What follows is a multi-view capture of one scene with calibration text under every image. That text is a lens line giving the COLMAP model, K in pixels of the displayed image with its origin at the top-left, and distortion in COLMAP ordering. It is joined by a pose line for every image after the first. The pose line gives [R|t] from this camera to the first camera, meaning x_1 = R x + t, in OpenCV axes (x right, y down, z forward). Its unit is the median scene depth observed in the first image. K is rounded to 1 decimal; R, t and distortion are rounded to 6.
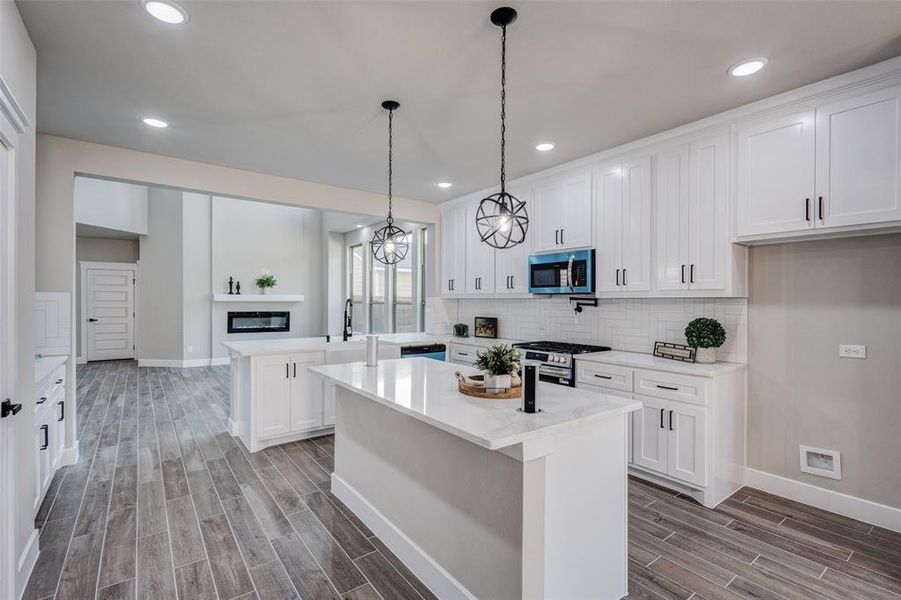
lens RADIAL K [[415.9, 0, 449.0], [0, 415.9, 302.9], [0, 0, 1]] dist [0.009085, -0.004009]
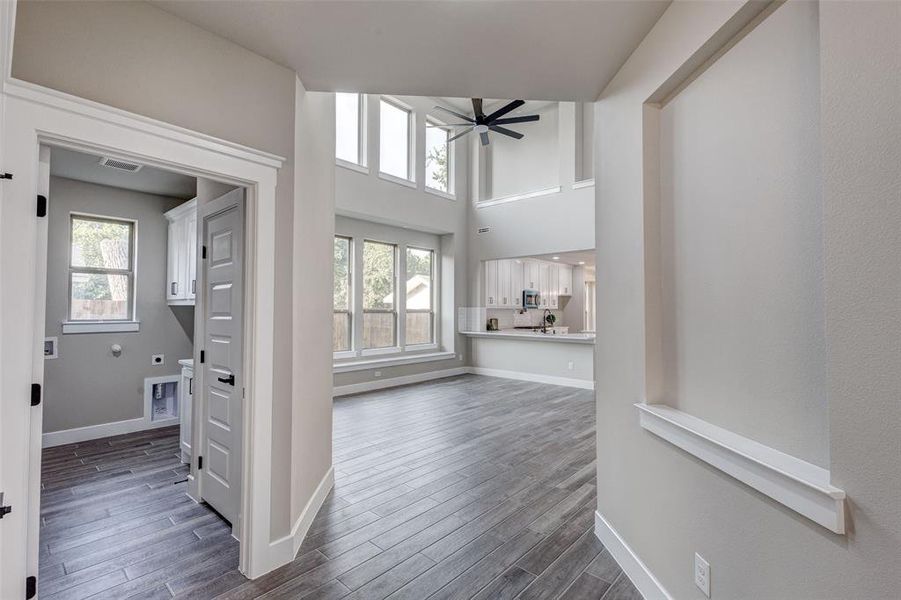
lens RADIAL K [[415.9, 0, 451.4], [0, 415.9, 300.8], [0, 0, 1]] dist [0.009085, -0.004009]
pose [[-0.205571, 0.017302, 0.978489, -2.066462], [0.001823, 0.999849, -0.017297, -0.016174], [-0.978641, -0.001772, -0.205571, 1.926171]]
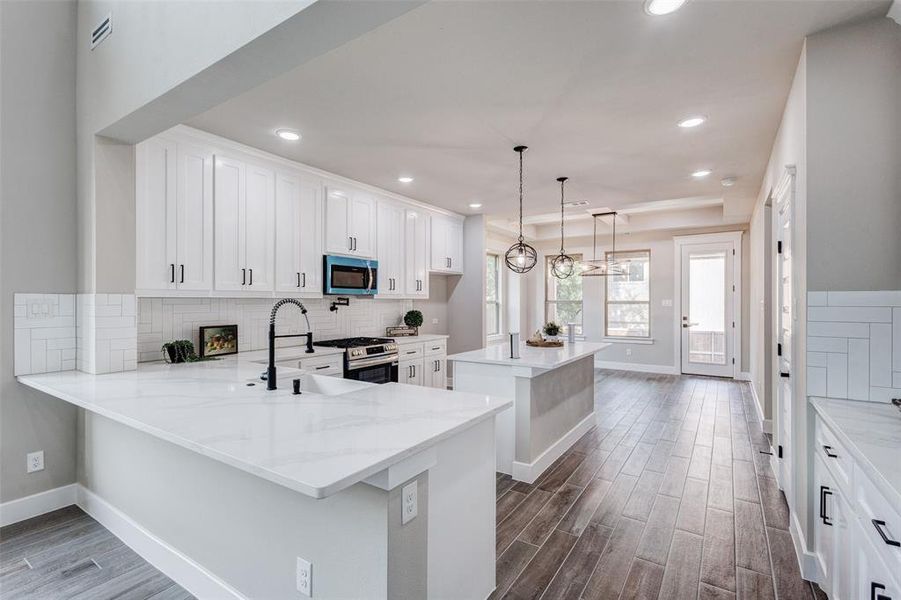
lens RADIAL K [[415.9, 0, 451.0], [0, 415.9, 301.7], [0, 0, 1]] dist [0.009085, -0.004009]
pose [[-0.341273, -0.007329, 0.939936, -0.835627], [0.002231, 0.999960, 0.008607, -0.011504], [-0.939962, 0.005035, -0.341243, 1.078656]]
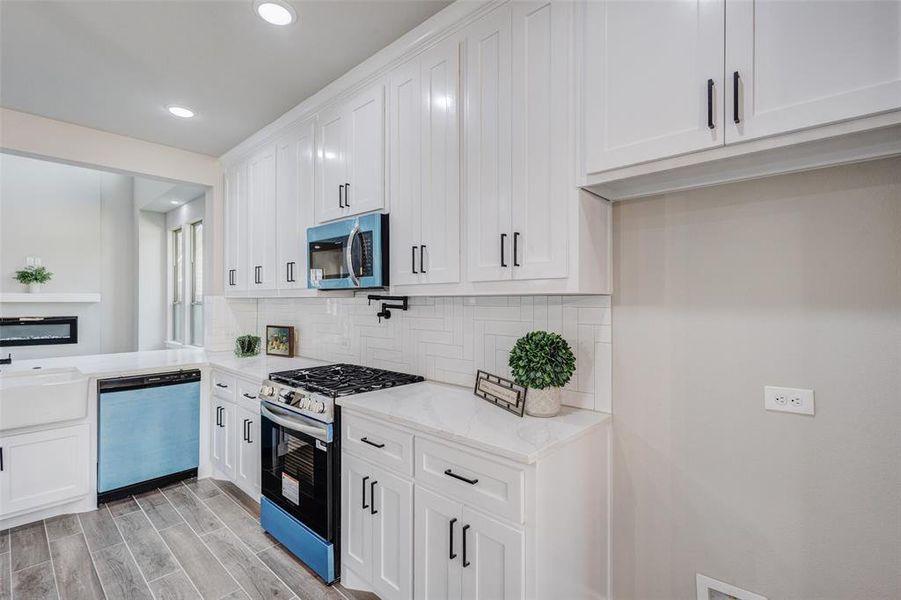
lens RADIAL K [[415.9, 0, 449.7], [0, 415.9, 300.8], [0, 0, 1]] dist [0.009085, -0.004009]
pose [[0.983941, -0.001899, 0.178483, 0.293334], [0.002885, 0.999982, -0.005266, -0.001469], [-0.178470, 0.005697, 0.983929, 0.357415]]
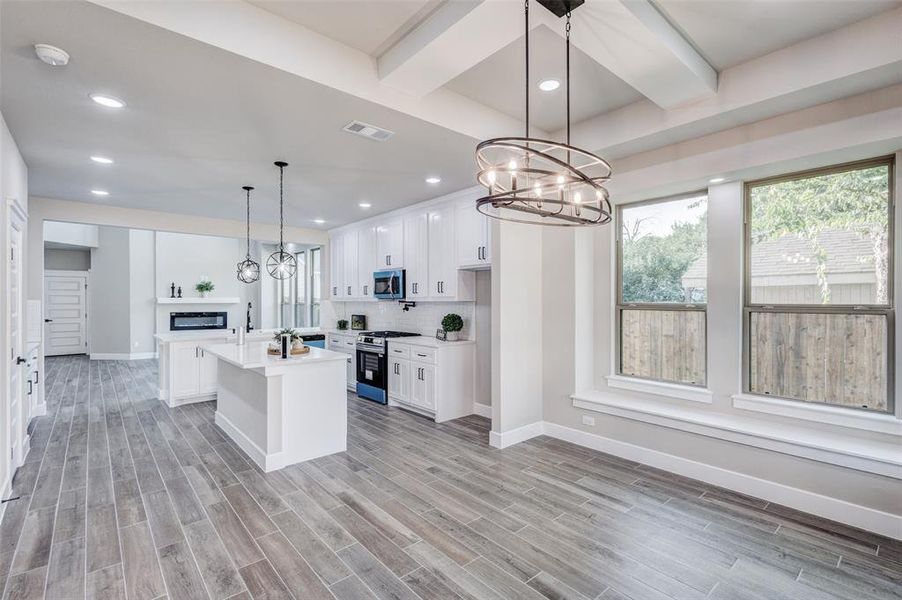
lens RADIAL K [[416.4, 0, 450.4], [0, 416.4, 301.5], [0, 0, 1]] dist [0.009085, -0.004009]
pose [[0.997535, -0.004984, 0.069991, 0.362038], [0.005127, 0.999985, -0.001869, -0.007343], [-0.069981, 0.002224, 0.997546, -0.478394]]
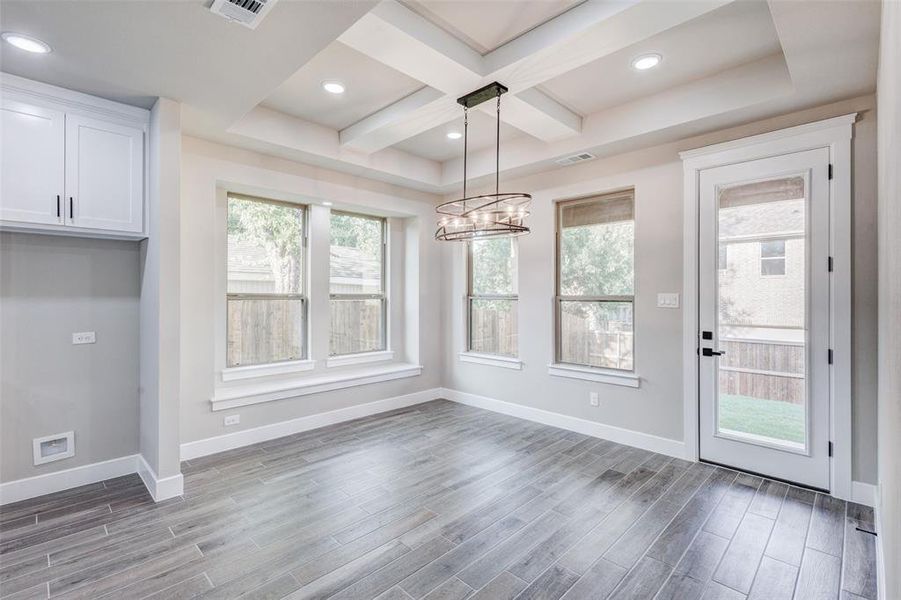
lens RADIAL K [[415.9, 0, 456.5], [0, 415.9, 293.0], [0, 0, 1]] dist [0.009085, -0.004009]
pose [[-0.158633, -0.000655, 0.987337, -0.196330], [0.002131, 0.999997, 0.001006, -0.003660], [-0.987335, 0.002263, -0.158631, 0.111884]]
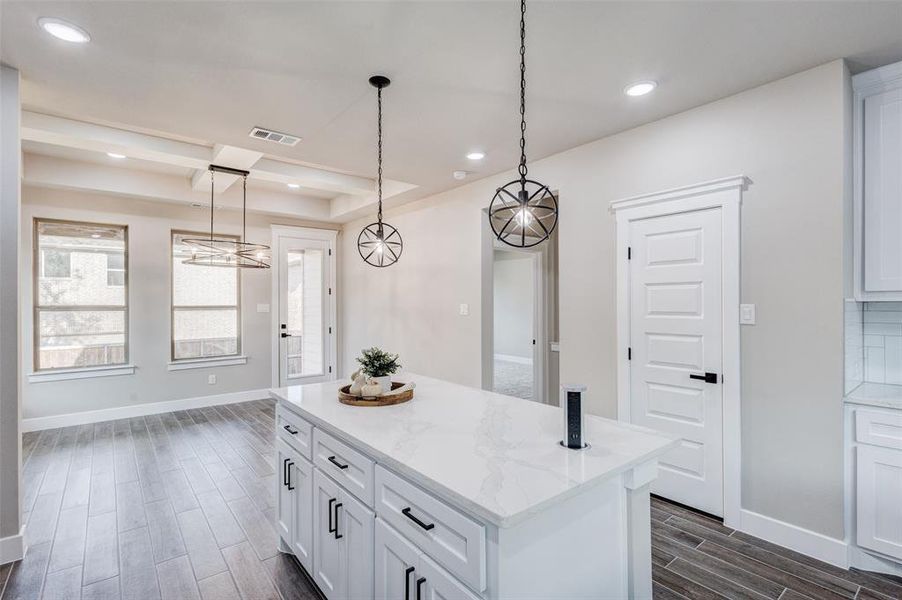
lens RADIAL K [[416.4, 0, 453.0], [0, 416.4, 301.1], [0, 0, 1]] dist [0.009085, -0.004009]
pose [[-0.998645, -0.001205, -0.052028, -0.012148], [-0.001268, 0.999998, 0.001183, -0.013527], [0.052027, 0.001248, -0.998645, 1.023583]]
